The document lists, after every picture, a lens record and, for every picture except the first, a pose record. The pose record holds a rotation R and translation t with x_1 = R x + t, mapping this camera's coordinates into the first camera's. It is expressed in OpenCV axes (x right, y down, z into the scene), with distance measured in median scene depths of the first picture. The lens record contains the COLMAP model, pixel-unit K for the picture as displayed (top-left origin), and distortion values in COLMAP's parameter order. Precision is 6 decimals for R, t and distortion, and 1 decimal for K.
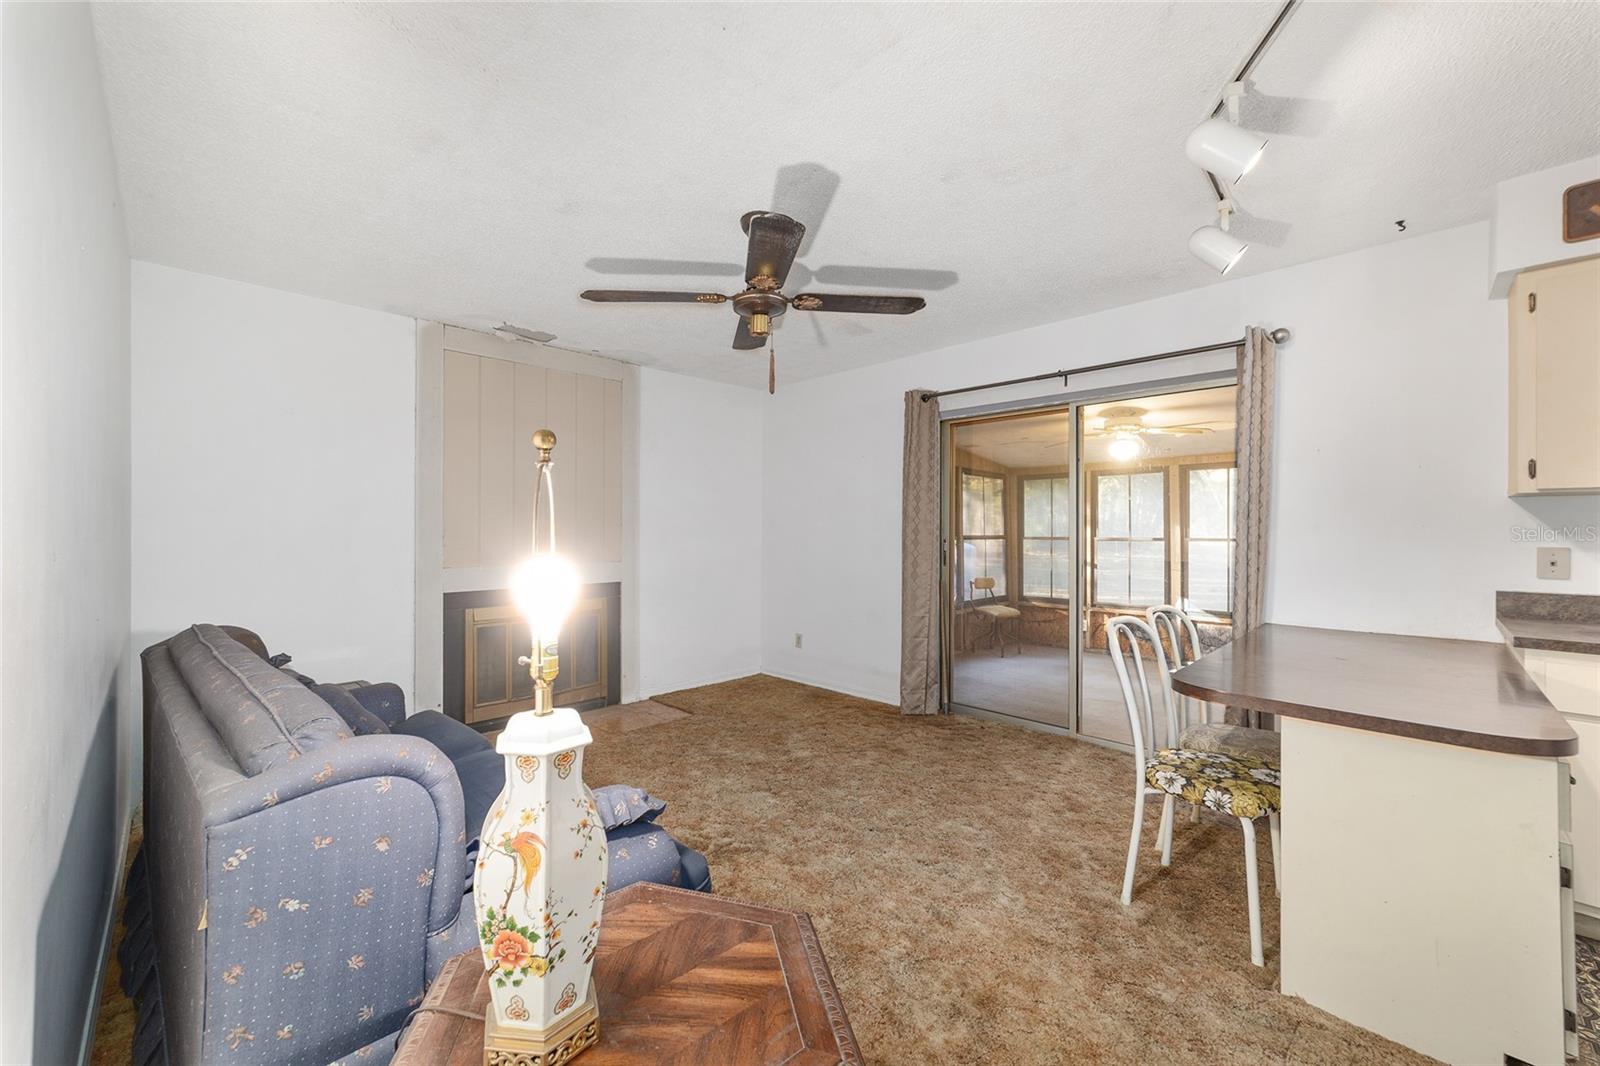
lens RADIAL K [[614.6, 0, 807.1], [0, 614.6, 529.1], [0, 0, 1]] dist [-0.011701, 0.004710]
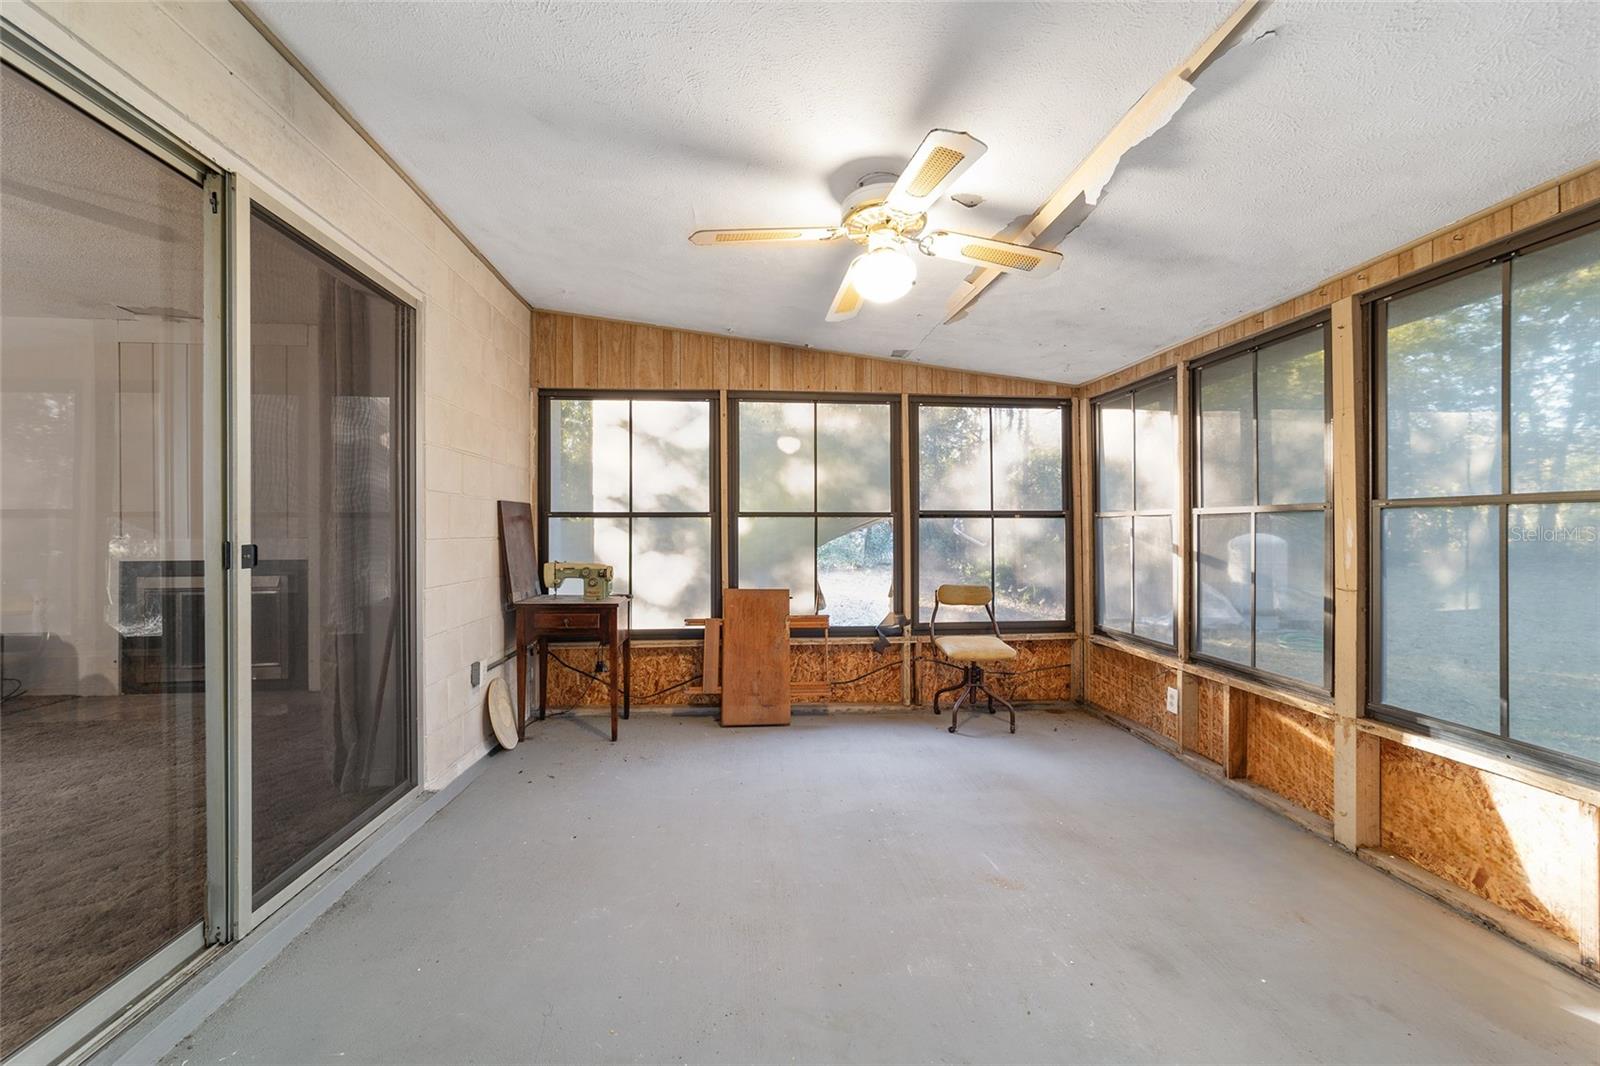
lens RADIAL K [[614.6, 0, 802.3], [0, 614.6, 529.2], [0, 0, 1]] dist [-0.011701, 0.004710]
pose [[0.771079, -0.005118, -0.636719, 1.218296], [0.007437, 0.999972, 0.000968, 0.060362], [0.636697, -0.005482, 0.771095, 1.085835]]
